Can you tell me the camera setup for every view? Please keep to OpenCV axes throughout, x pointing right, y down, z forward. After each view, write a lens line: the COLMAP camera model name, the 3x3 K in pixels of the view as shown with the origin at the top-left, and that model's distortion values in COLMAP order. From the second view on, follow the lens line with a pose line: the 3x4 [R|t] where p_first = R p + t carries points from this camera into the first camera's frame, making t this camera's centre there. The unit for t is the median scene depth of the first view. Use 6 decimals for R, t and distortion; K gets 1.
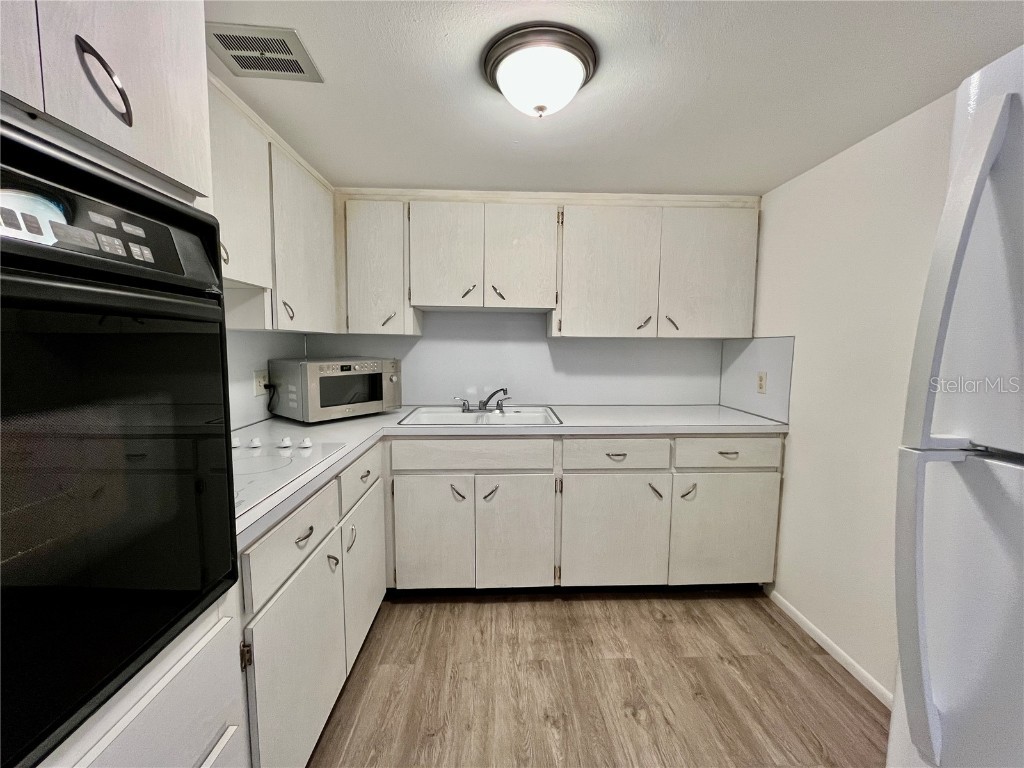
lens RADIAL K [[414.5, 0, 510.0], [0, 414.5, 381.7], [0, 0, 1]] dist [-0.001755, -0.000254]
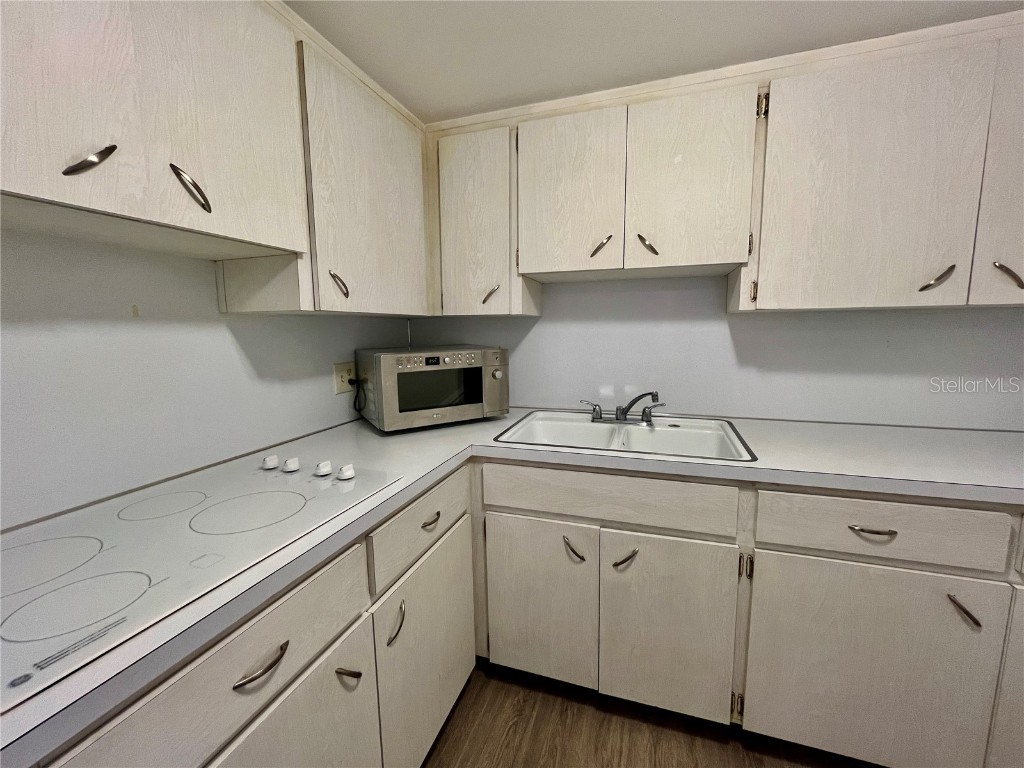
lens RADIAL K [[414.5, 0, 510.0], [0, 414.5, 381.7], [0, 0, 1]] dist [-0.001755, -0.000254]
pose [[0.933508, 0.026746, -0.357558, 0.009199], [-0.012669, 0.999052, 0.041654, -0.028419], [0.358333, -0.034355, 0.932961, 0.342817]]
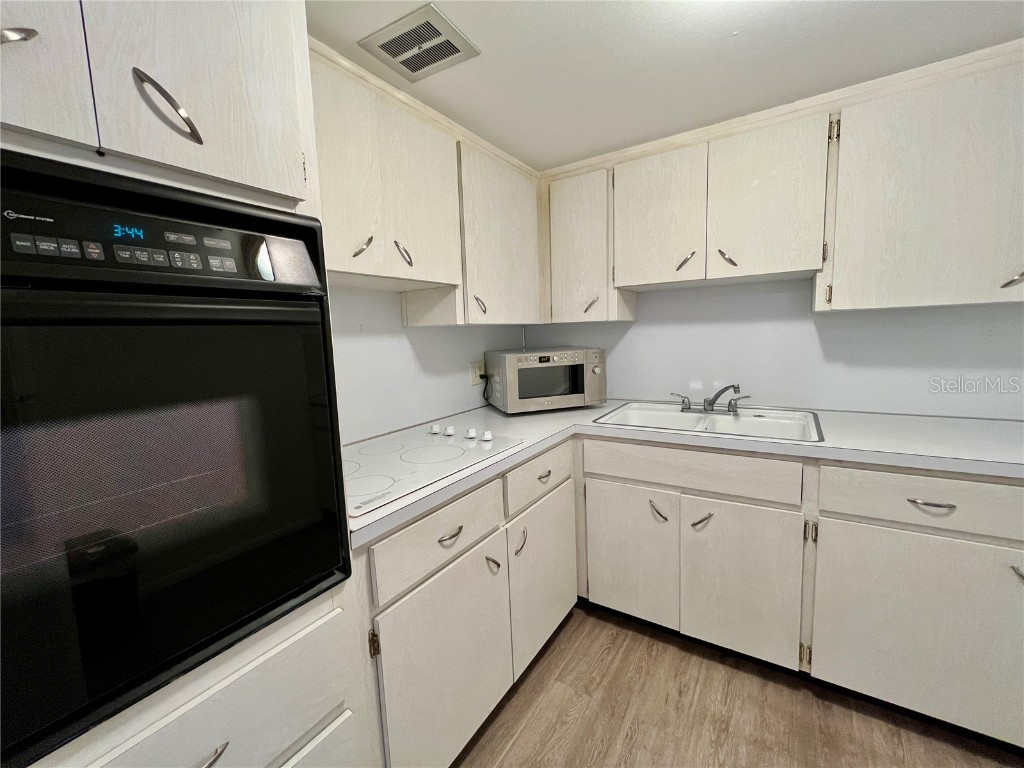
lens RADIAL K [[414.5, 0, 510.0], [0, 414.5, 381.7], [0, 0, 1]] dist [-0.001755, -0.000254]
pose [[0.815560, 0.028233, -0.577983, 0.099269], [-0.007635, 0.999247, 0.038038, -0.017028], [0.578622, -0.026609, 0.815161, 0.165659]]
